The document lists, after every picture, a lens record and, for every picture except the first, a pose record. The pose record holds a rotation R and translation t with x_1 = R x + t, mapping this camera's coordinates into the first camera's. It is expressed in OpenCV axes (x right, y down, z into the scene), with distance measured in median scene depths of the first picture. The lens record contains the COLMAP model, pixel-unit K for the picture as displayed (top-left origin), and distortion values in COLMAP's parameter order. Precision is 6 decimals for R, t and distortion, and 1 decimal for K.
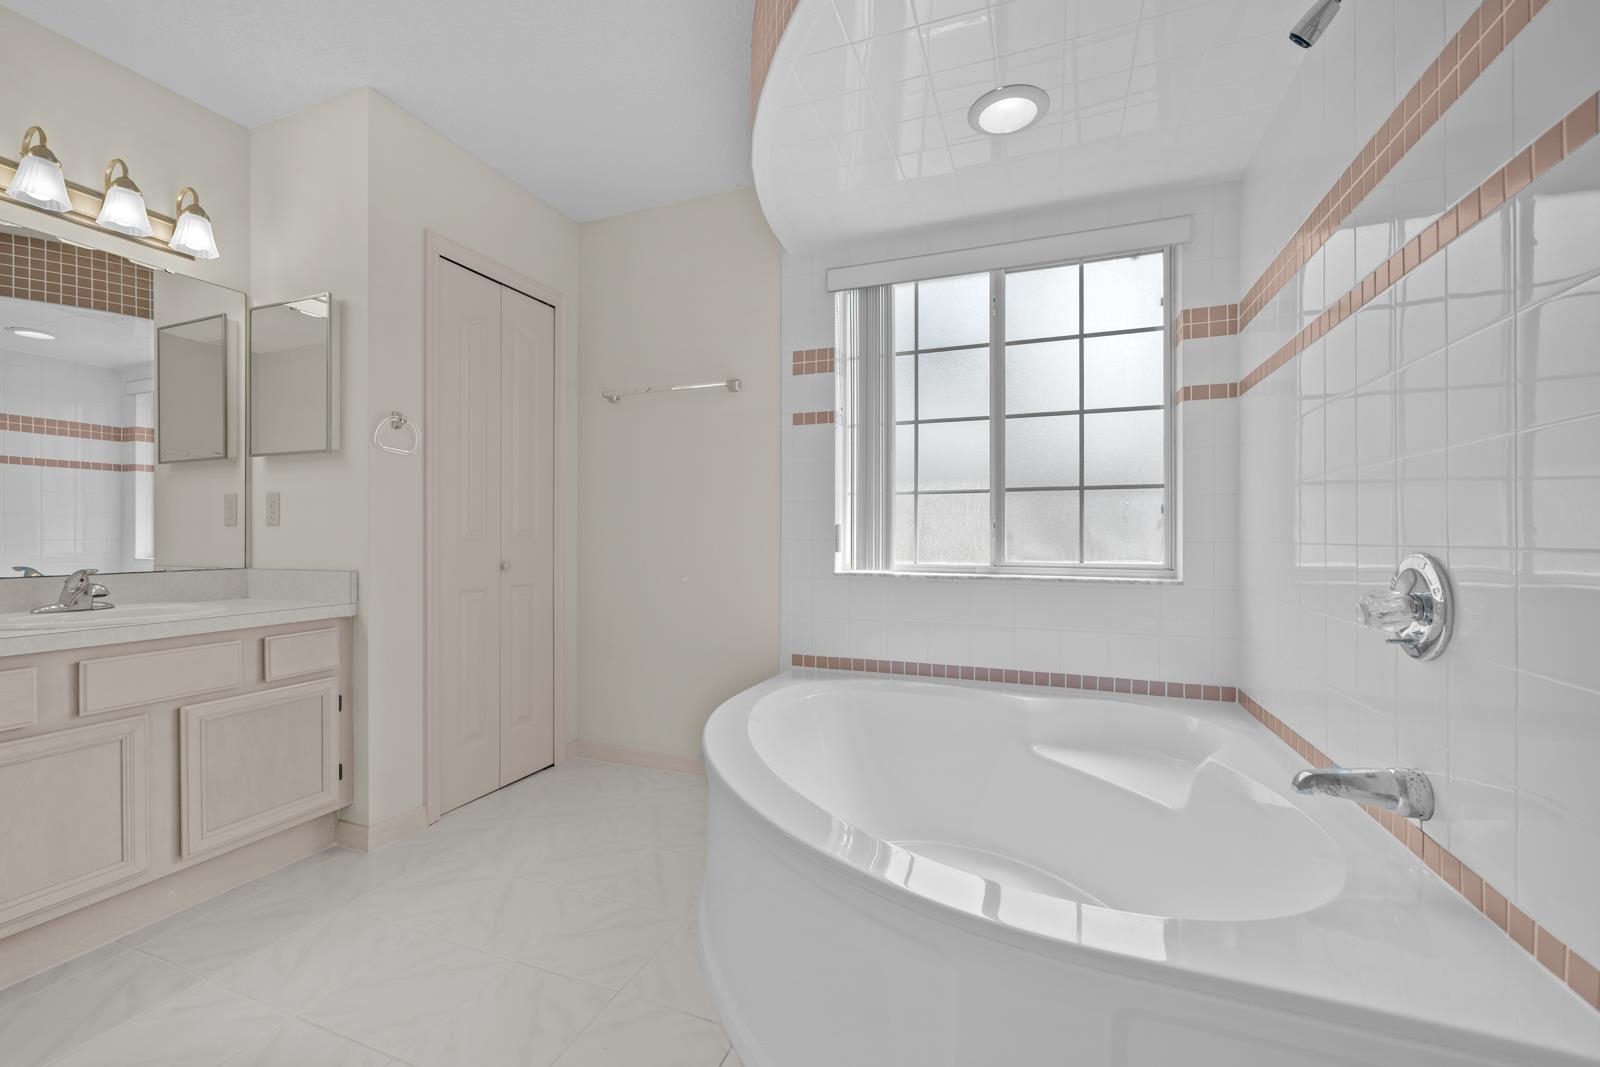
lens RADIAL K [[637.1, 0, 781.7], [0, 637.1, 534.2], [0, 0, 1]] dist [0.002115, 0.000317]
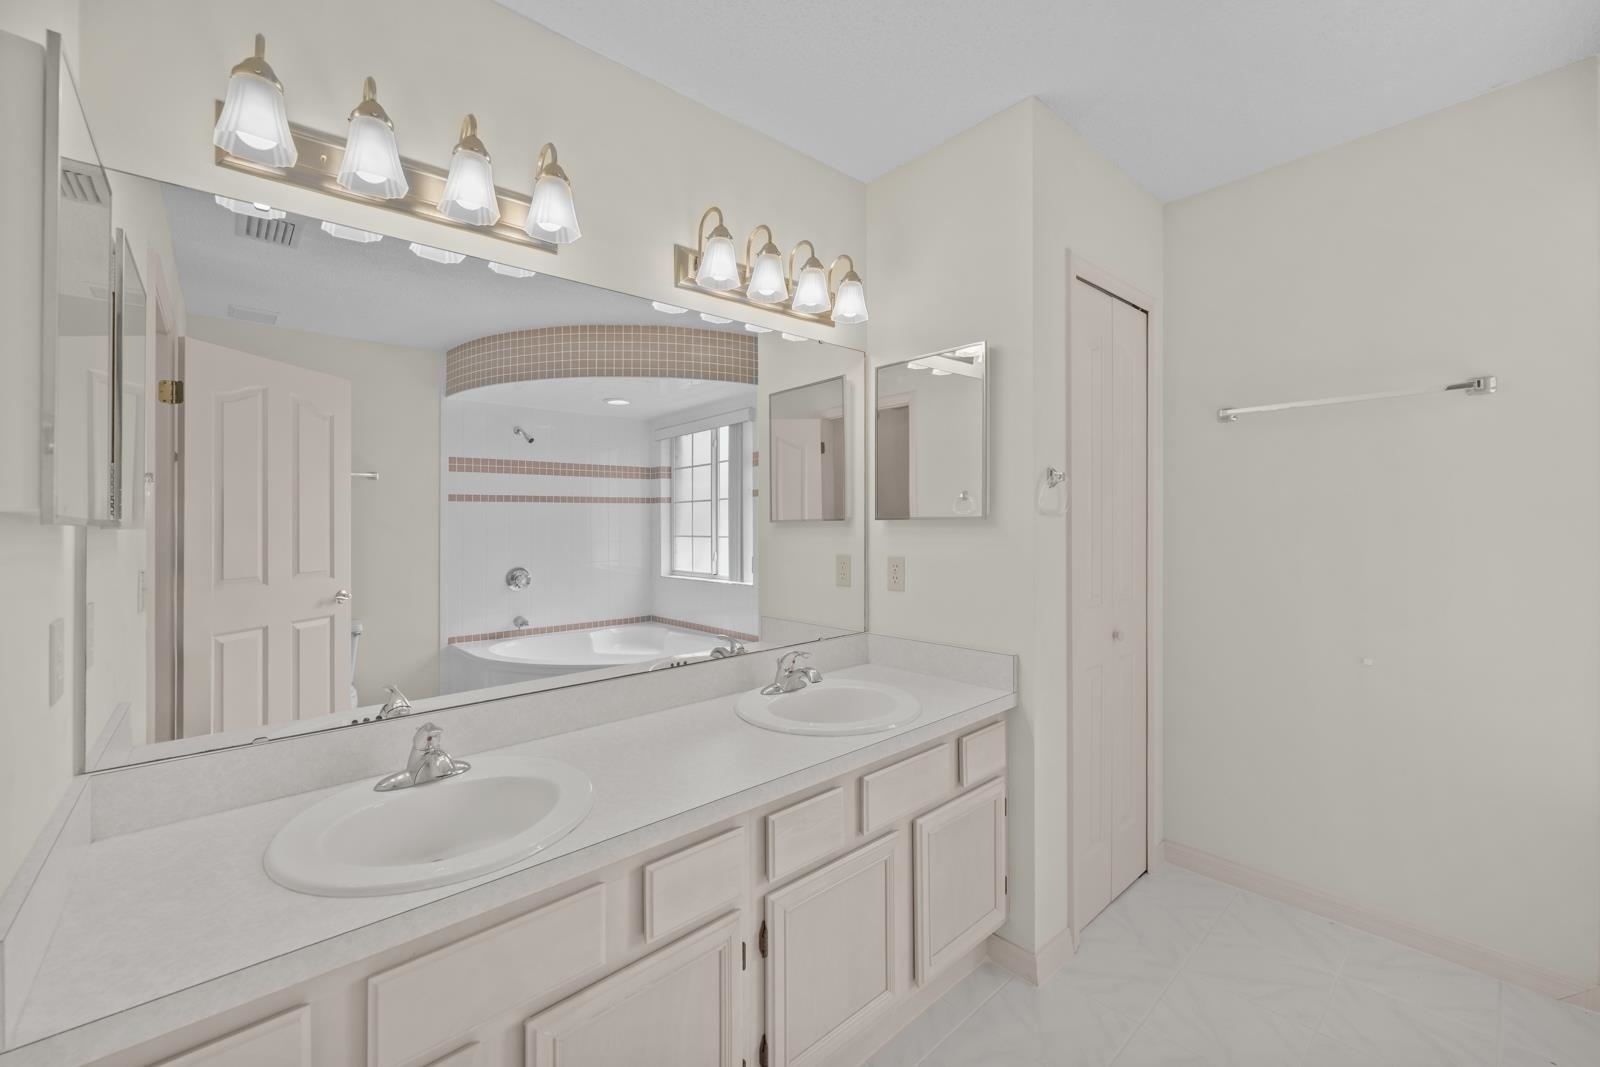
lens RADIAL K [[654.2, 0, 796.8], [0, 654.2, 526.4], [0, 0, 1]] dist [-0.000800, 0.000000]
pose [[0.885726, -0.011525, -0.464065, -0.469254], [0.011845, 0.999927, -0.002226, -0.108842], [0.464057, -0.003525, 0.885798, 0.064113]]
